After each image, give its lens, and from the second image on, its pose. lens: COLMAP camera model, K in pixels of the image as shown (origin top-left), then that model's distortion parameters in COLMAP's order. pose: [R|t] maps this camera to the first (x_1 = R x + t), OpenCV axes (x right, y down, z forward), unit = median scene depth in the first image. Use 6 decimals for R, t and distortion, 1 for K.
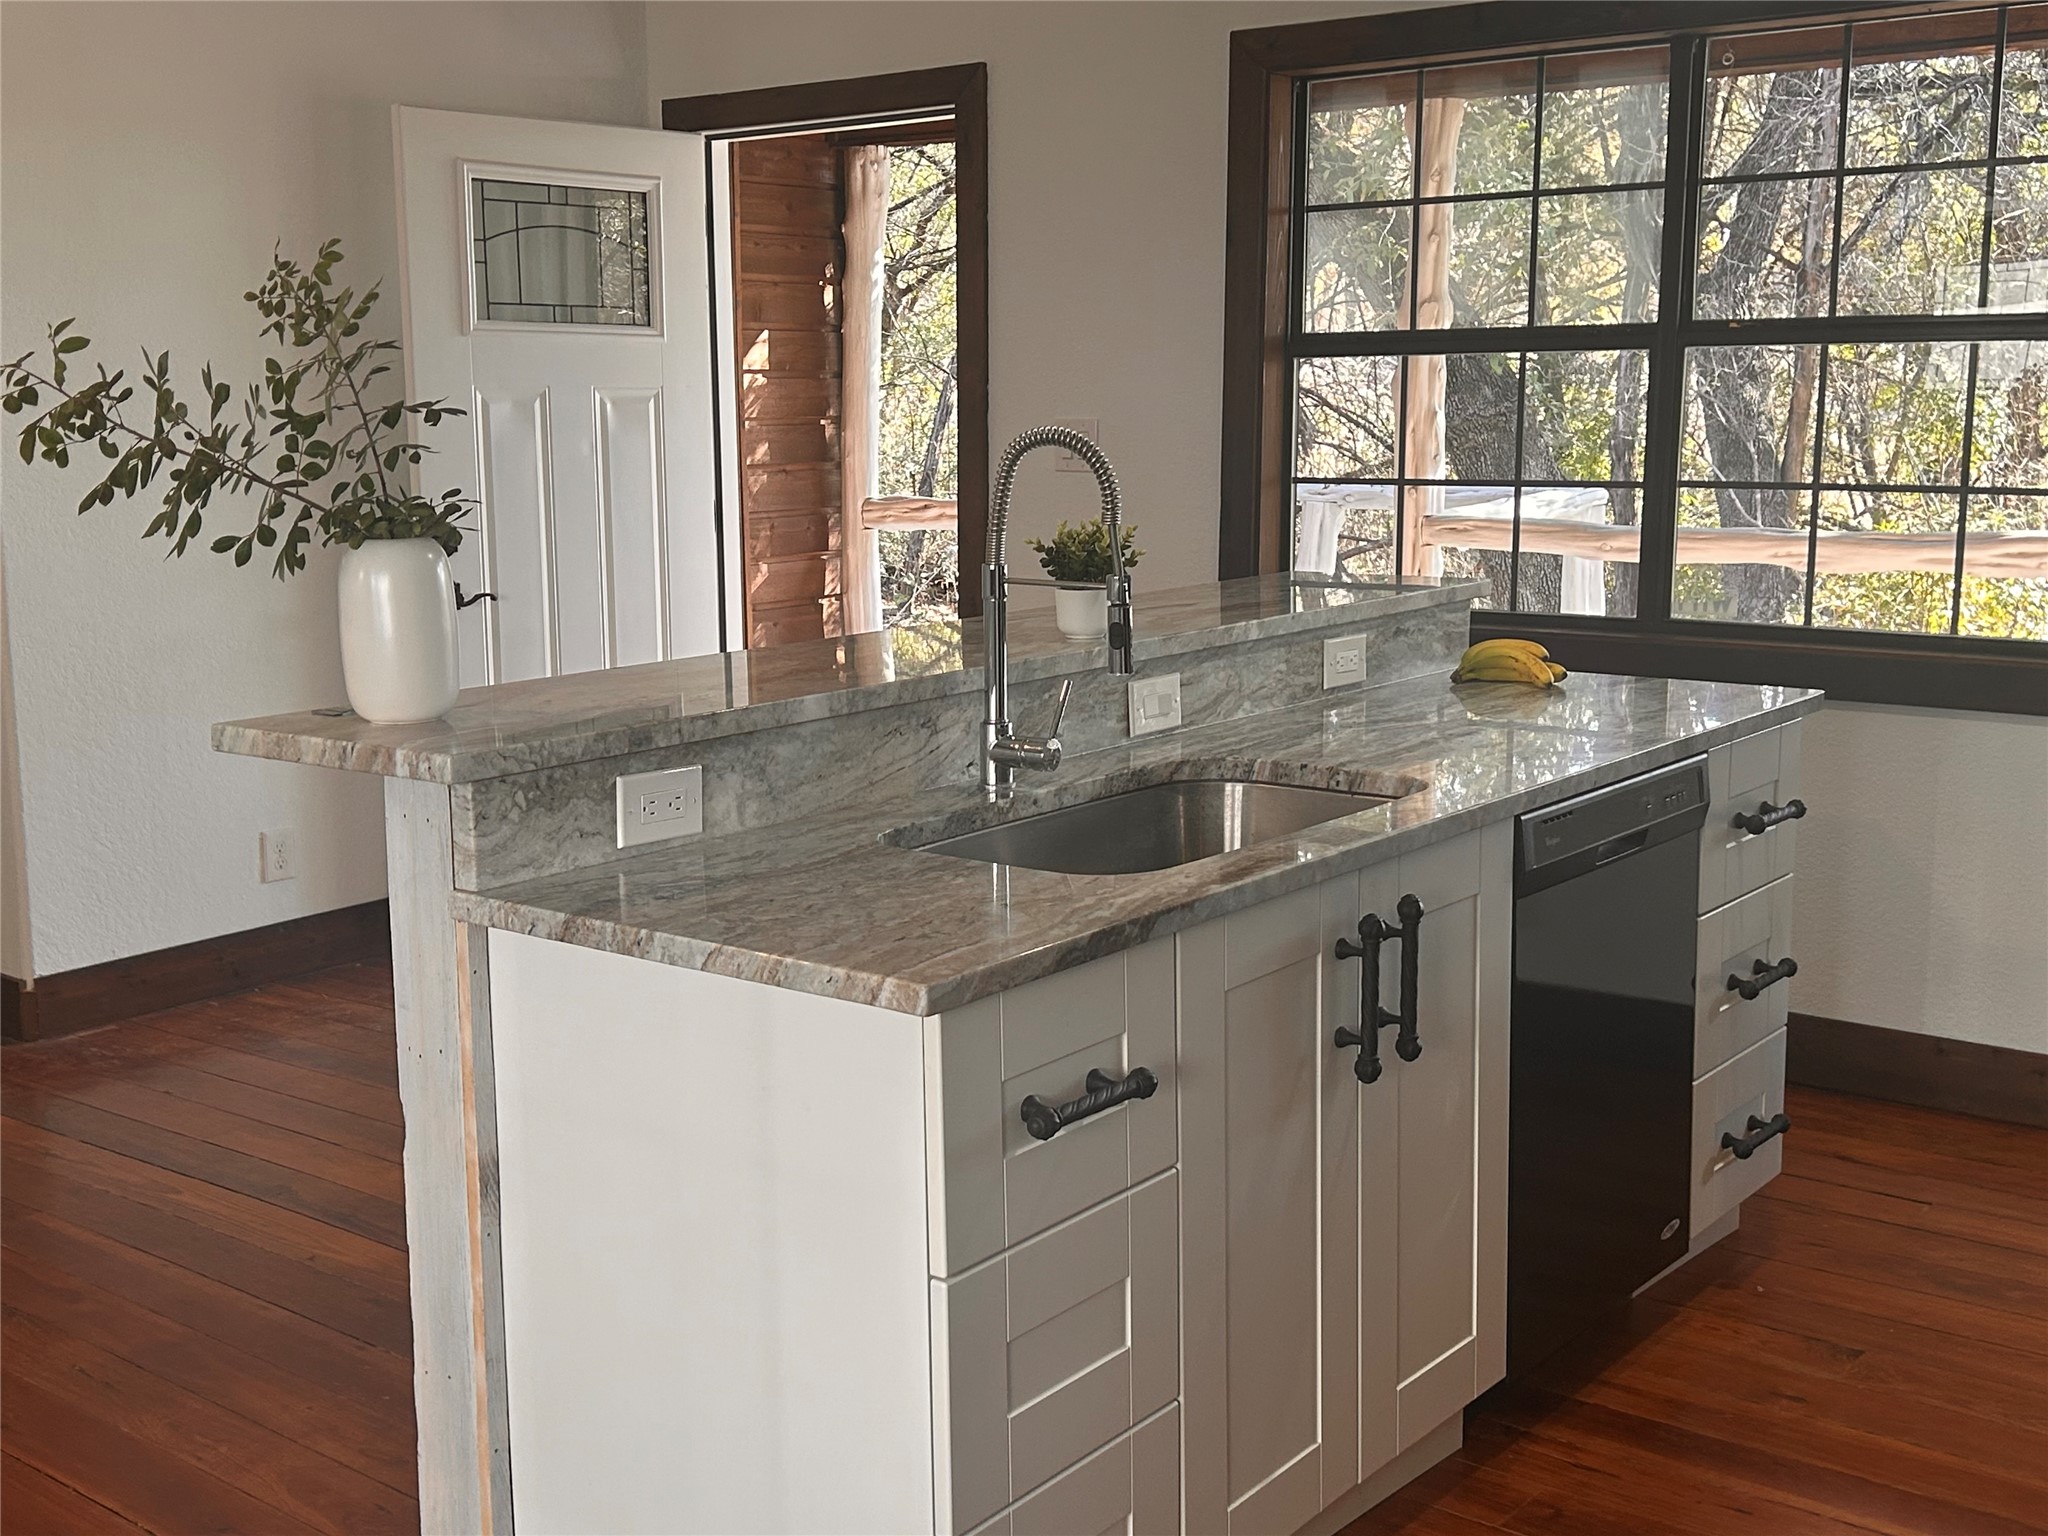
lens RADIAL K [[2304.2, 0, 1024.0], [0, 2304.2, 768.0], [0, 0, 1]] dist [0.216534, -0.701086]
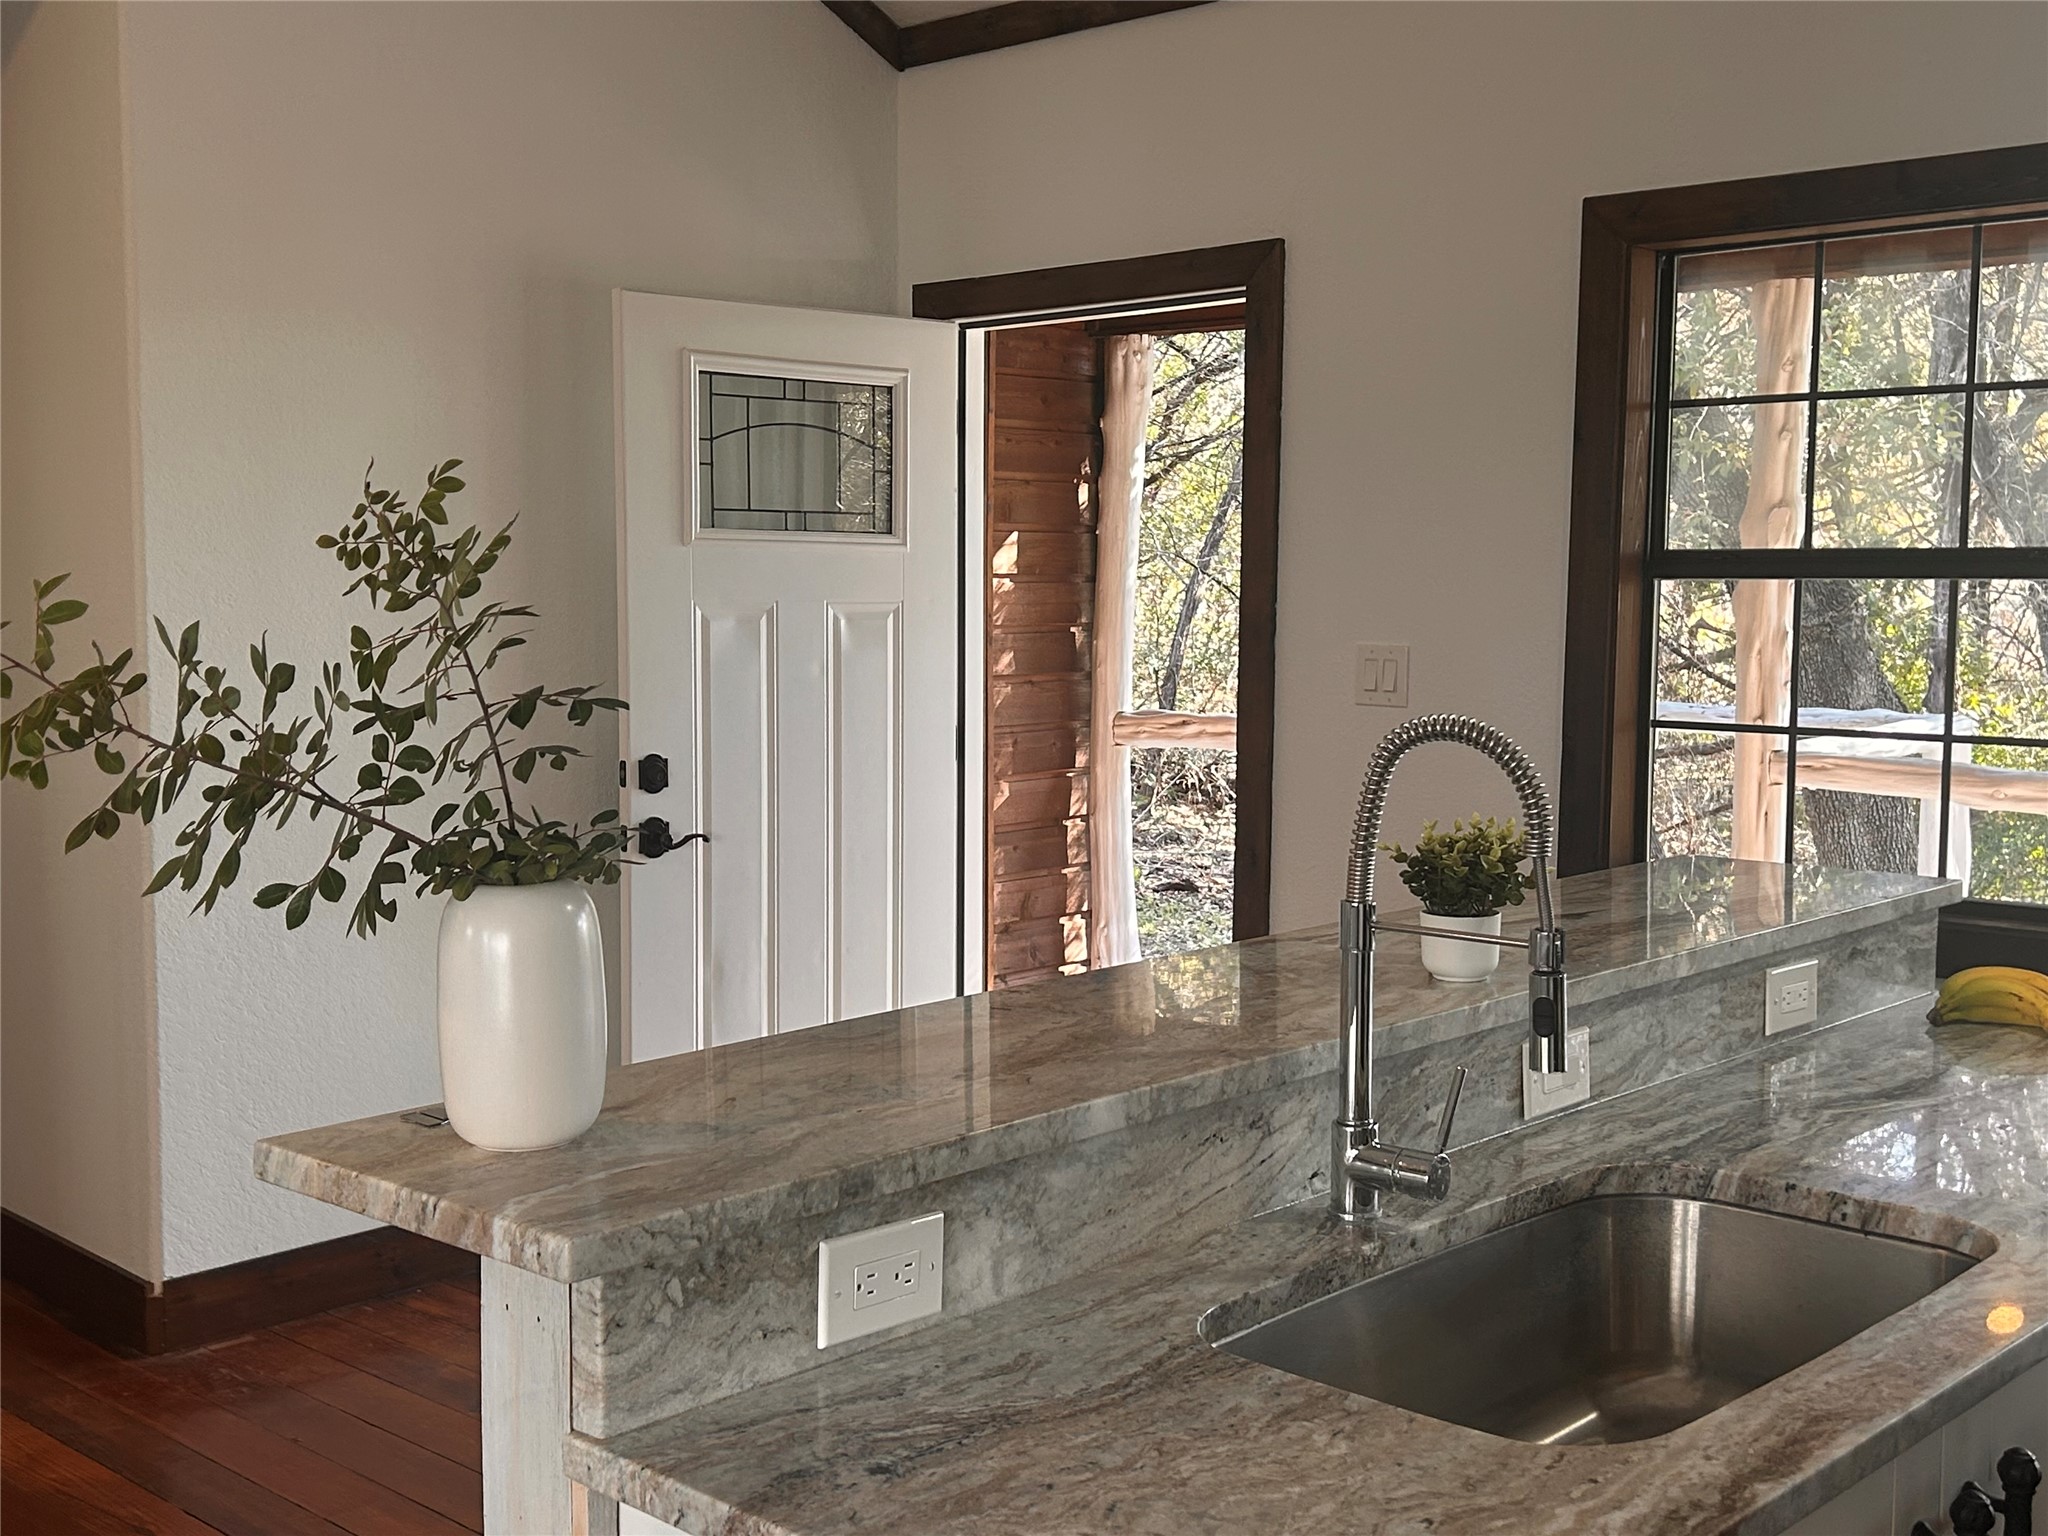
lens RADIAL K [[2304.2, 0, 1024.0], [0, 2304.2, 768.0], [0, 0, 1]] dist [0.216534, -0.701086]
pose [[0.995042, 0.017689, -0.097865, -0.042374], [-0.025156, 0.996821, -0.075603, -0.066986], [0.096216, 0.077690, 0.992324, 0.259338]]
